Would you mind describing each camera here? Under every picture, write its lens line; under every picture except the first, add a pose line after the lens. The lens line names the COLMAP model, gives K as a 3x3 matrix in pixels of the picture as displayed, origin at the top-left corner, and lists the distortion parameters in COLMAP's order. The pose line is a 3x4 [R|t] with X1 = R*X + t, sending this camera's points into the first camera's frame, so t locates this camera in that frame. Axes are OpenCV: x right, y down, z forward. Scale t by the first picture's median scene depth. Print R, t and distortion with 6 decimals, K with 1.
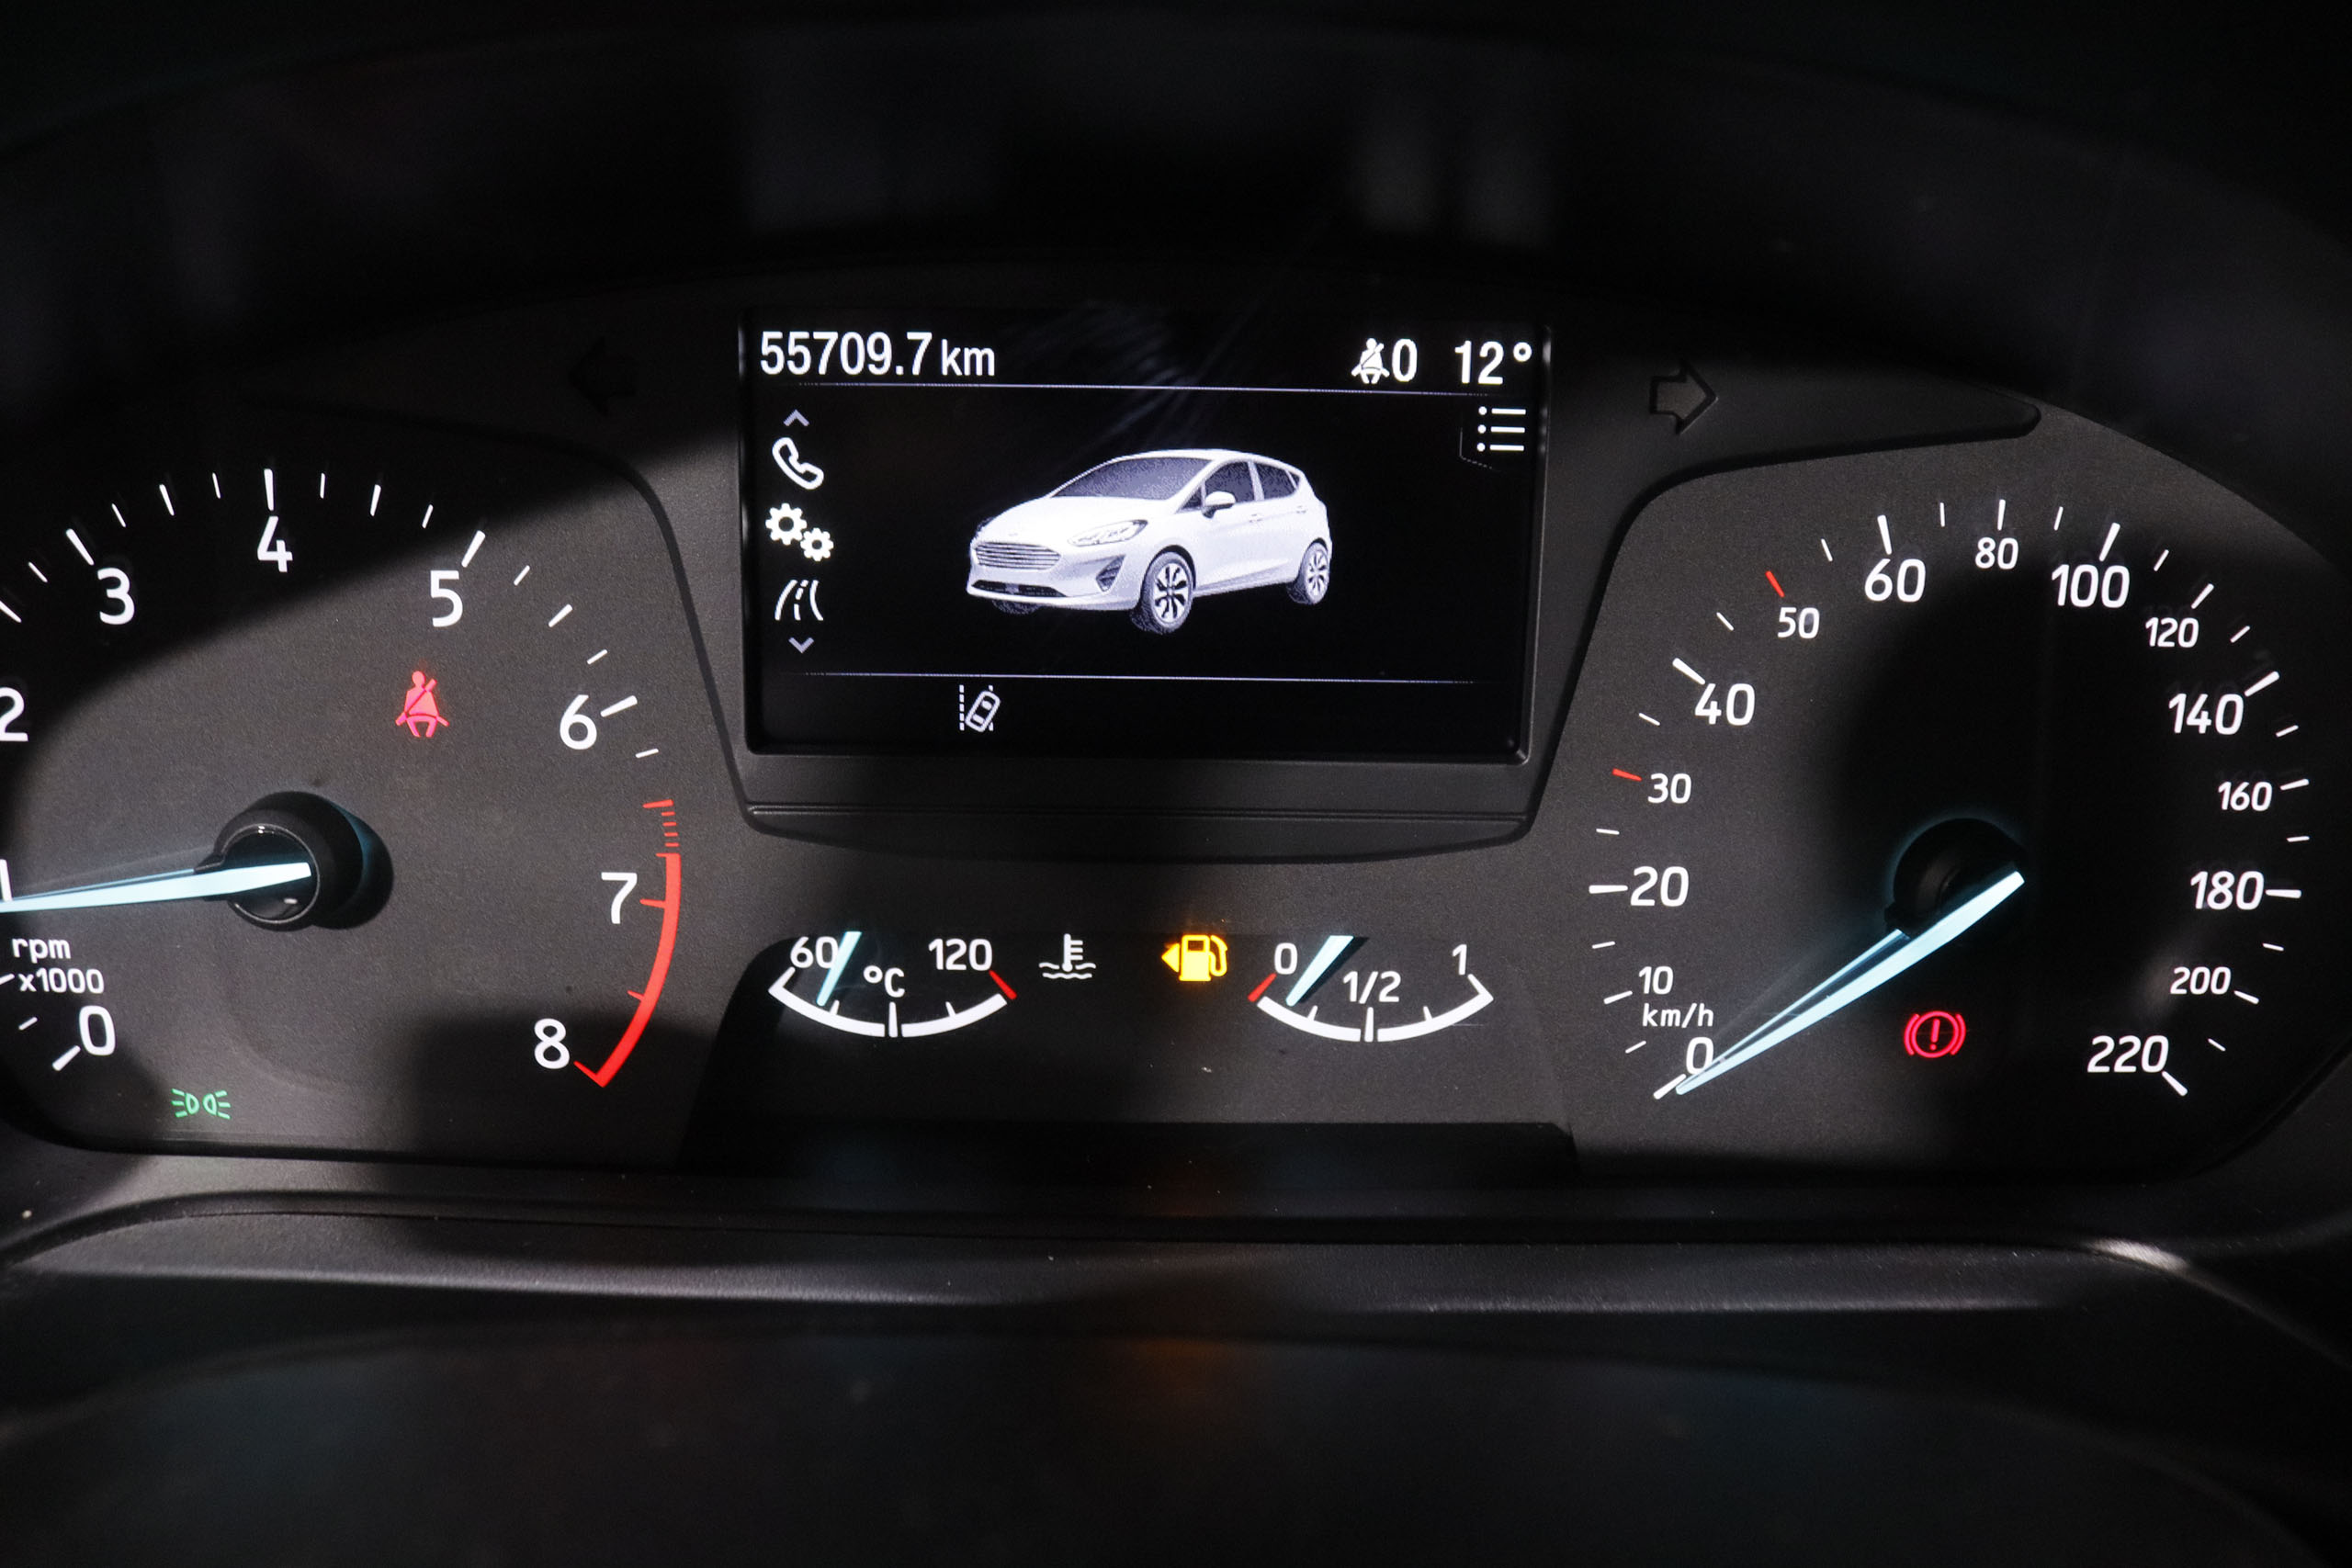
lens RADIAL K [[1952.0, 0, 1171.3], [0, 1952.0, 785.1], [0, 0, 1]] dist [-0.159262, 0.087537]
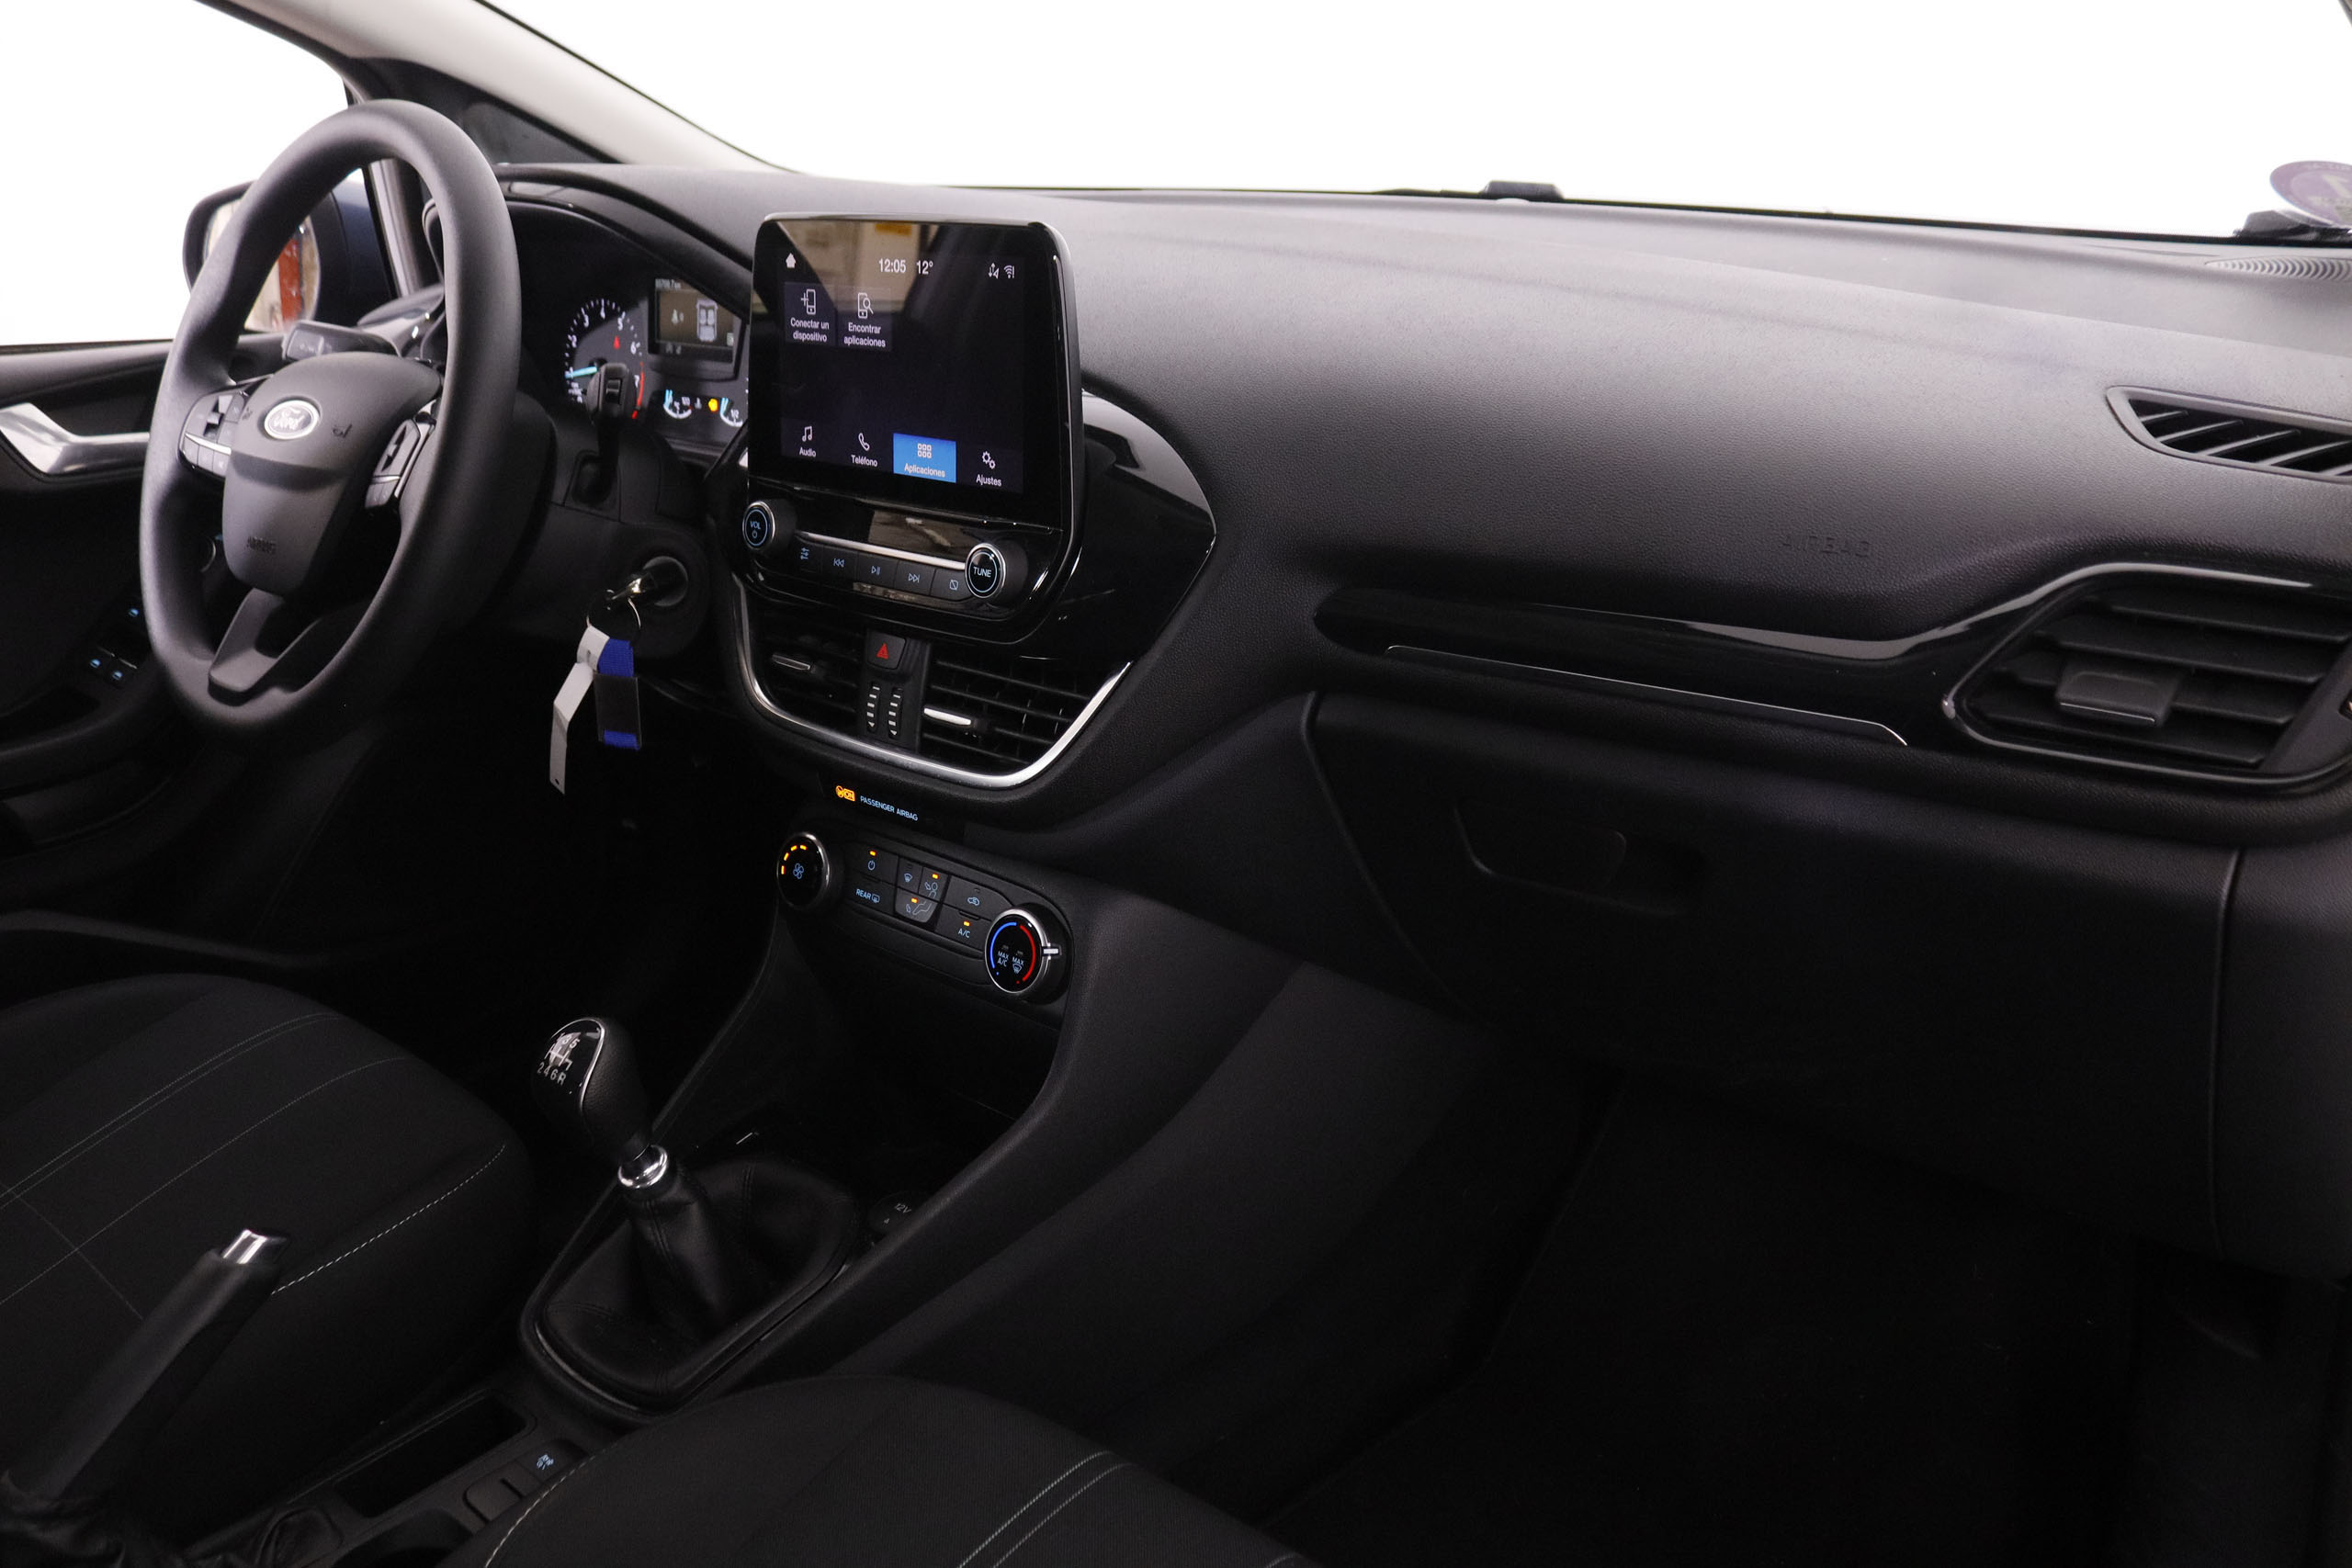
lens RADIAL K [[1952.0, 0, 1174.0], [0, 1952.0, 772.2], [0, 0, 1]] dist [-0.159262, 0.087537]
pose [[0.735527, 0.196146, -0.648481, 4.587343], [-0.208699, 0.976225, 0.058566, 0.506056], [0.644550, 0.092261, 0.758975, -2.053076]]
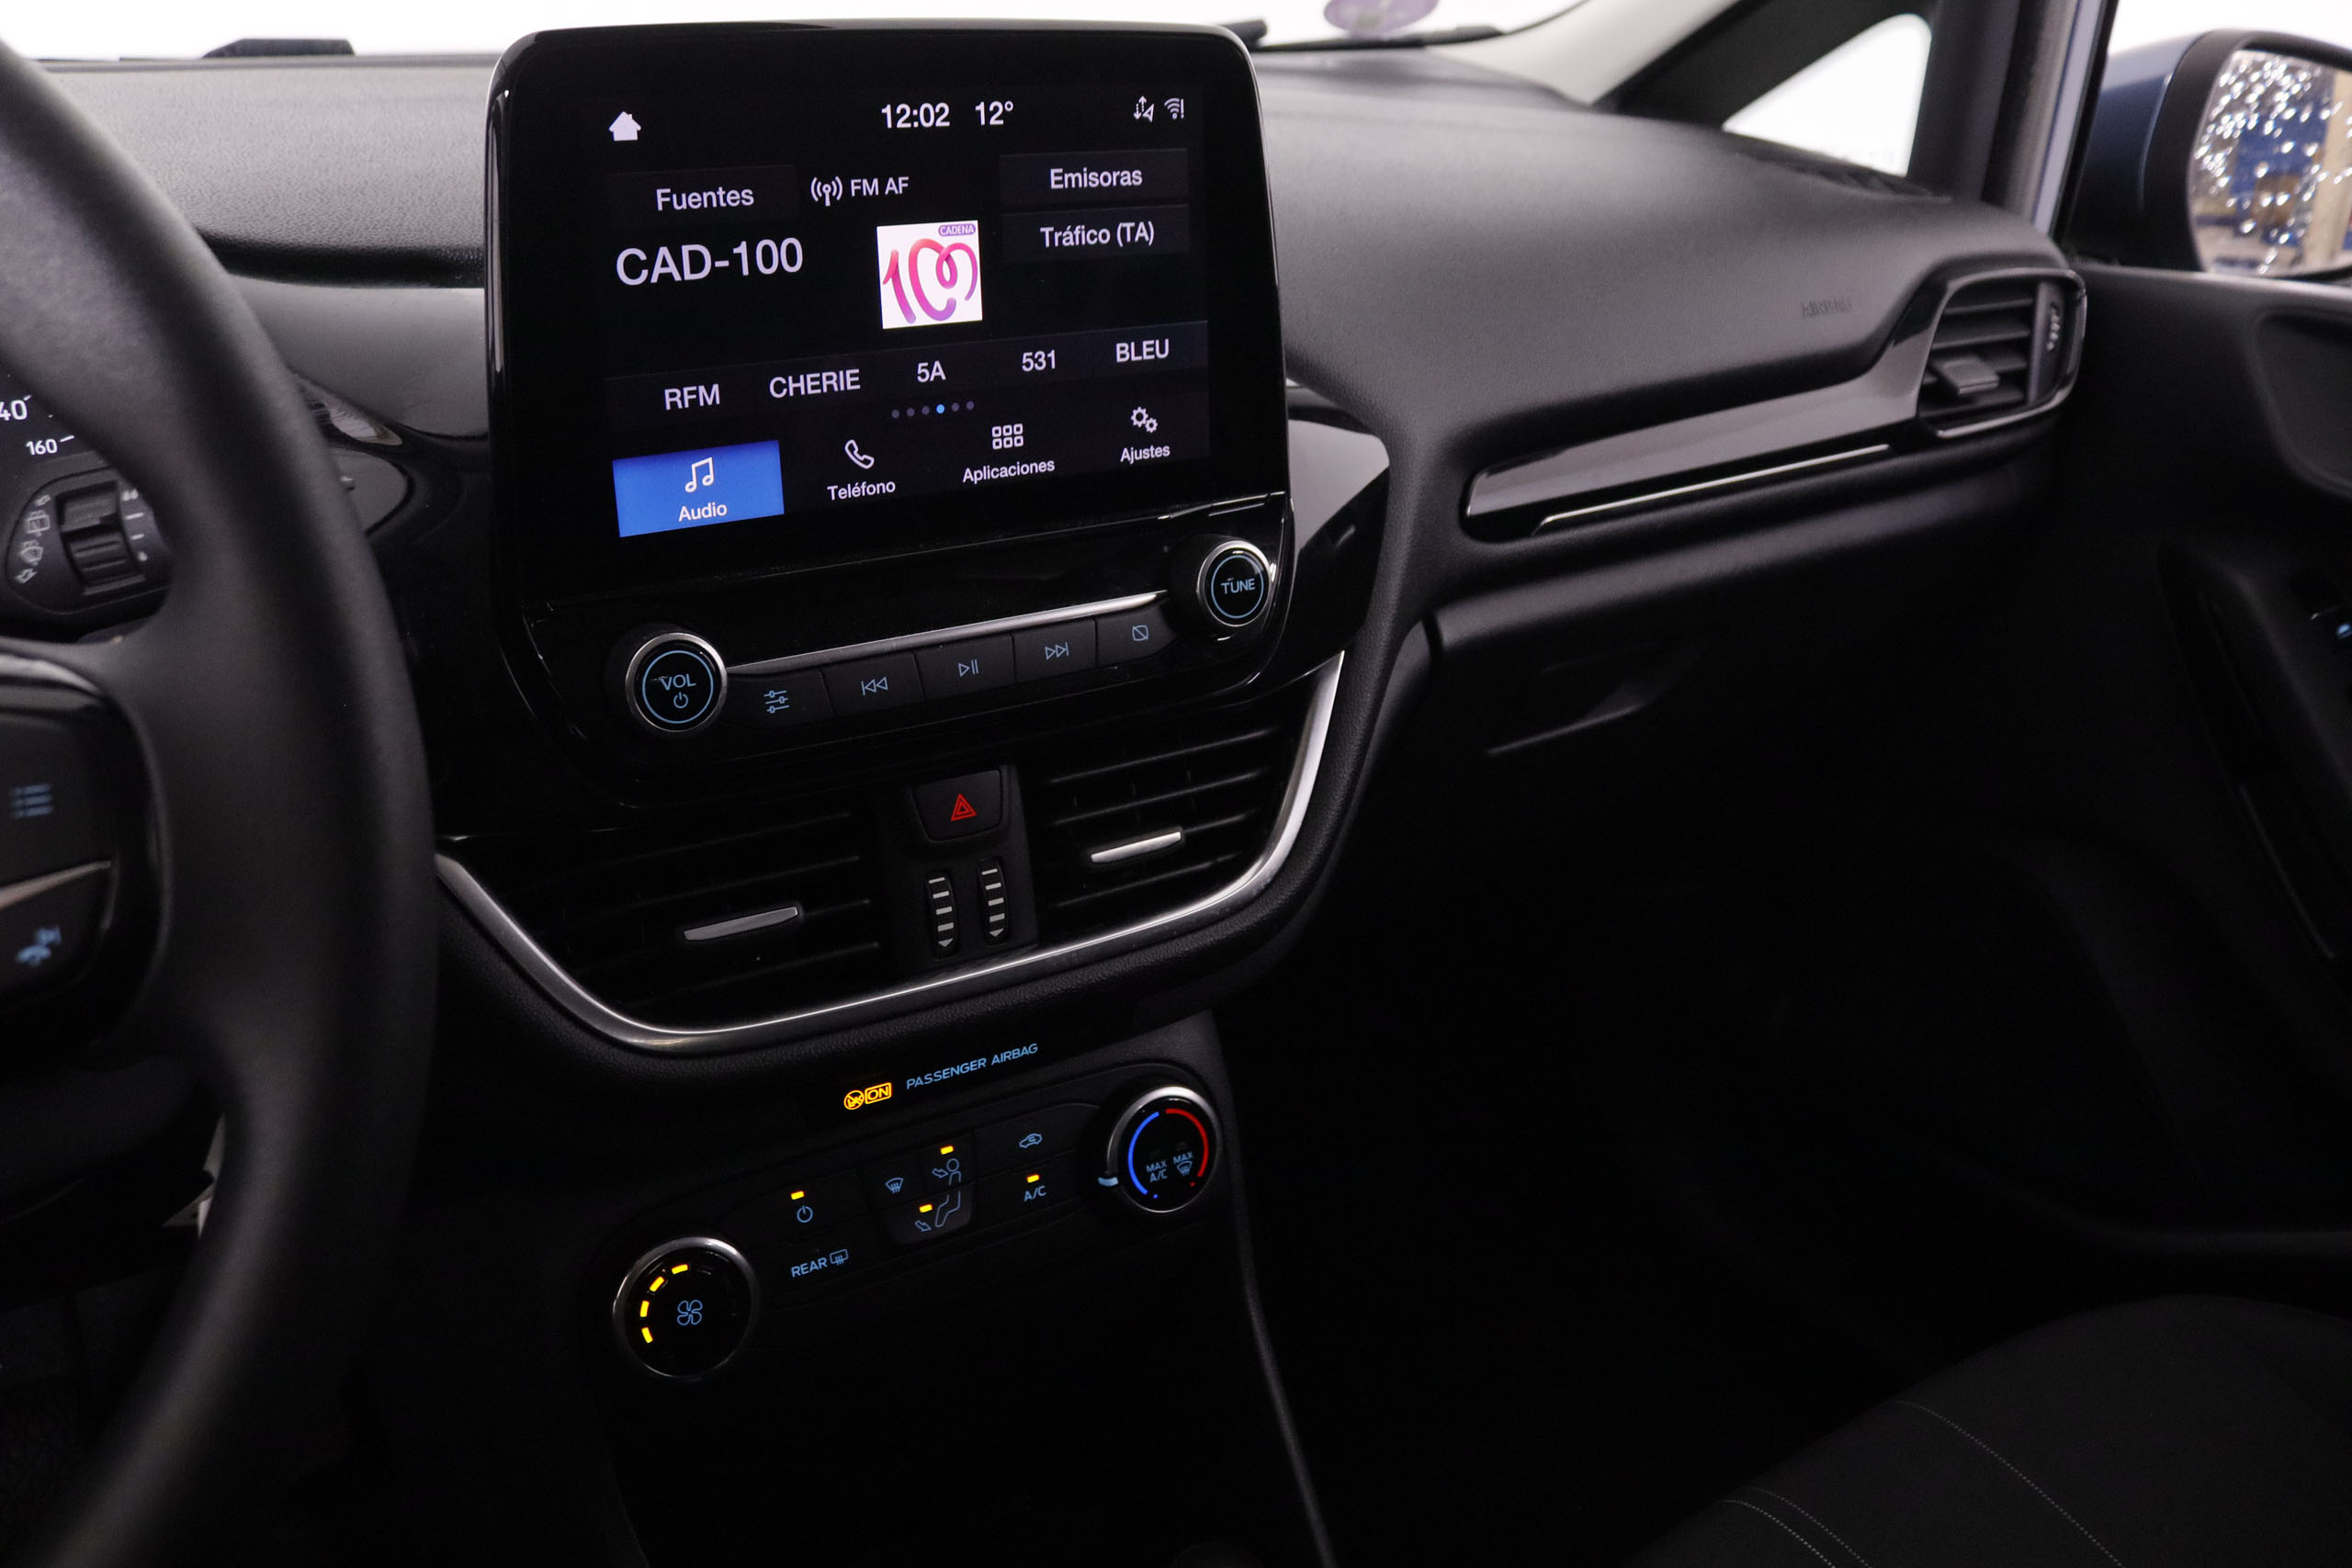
lens RADIAL K [[1952.0, 0, 1176.0], [0, 1952.0, 789.3], [0, 0, 1]] dist [-0.159262, 0.087537]
pose [[0.852743, -0.201865, 0.481747, 0.584997], [0.179463, 0.979385, 0.092721, 0.434760], [-0.490533, 0.007388, 0.871391, -1.525023]]
